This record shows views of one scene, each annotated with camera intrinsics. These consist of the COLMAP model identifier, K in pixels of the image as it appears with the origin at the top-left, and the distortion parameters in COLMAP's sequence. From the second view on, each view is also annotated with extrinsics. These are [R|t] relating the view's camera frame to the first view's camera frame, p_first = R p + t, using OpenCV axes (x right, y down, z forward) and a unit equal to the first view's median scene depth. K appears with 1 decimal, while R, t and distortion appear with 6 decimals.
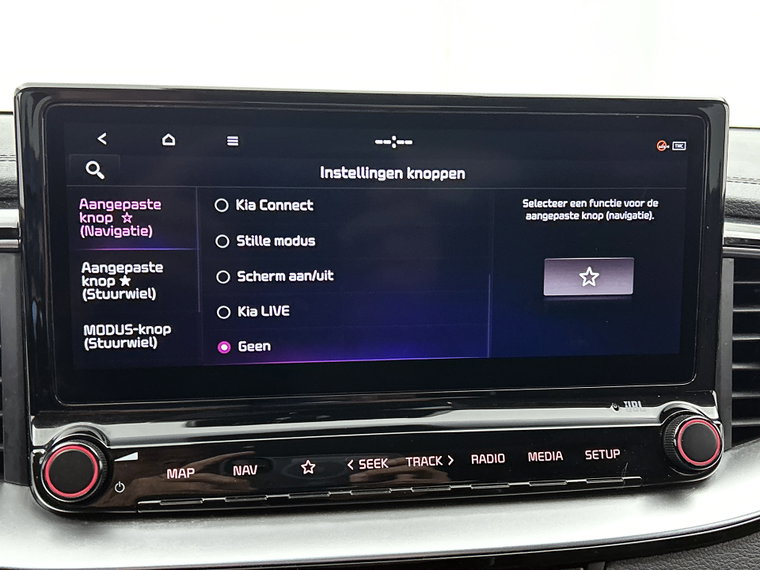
lens RADIAL K [[875.5, 0, 370.5], [0, 875.5, 312.3], [0, 0, 1]] dist [-0.016361, 0.000000]
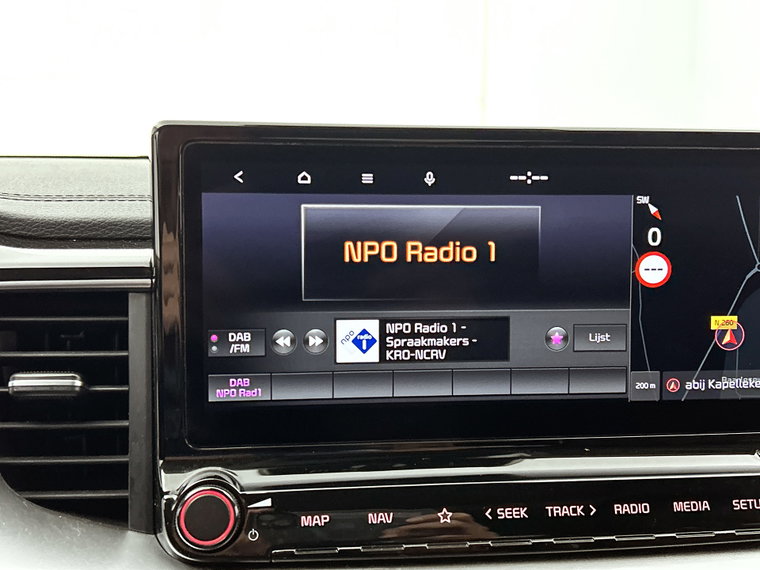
lens RADIAL K [[918.5, 0, 370.6], [0, 918.5, 304.9], [0, 0, 1]] dist [-0.023772, 0.000000]
pose [[0.998722, -0.002555, -0.050476, -0.104615], [-0.000226, 0.998486, -0.055010, 0.002134], [0.050540, 0.054951, 0.997209, -0.015997]]
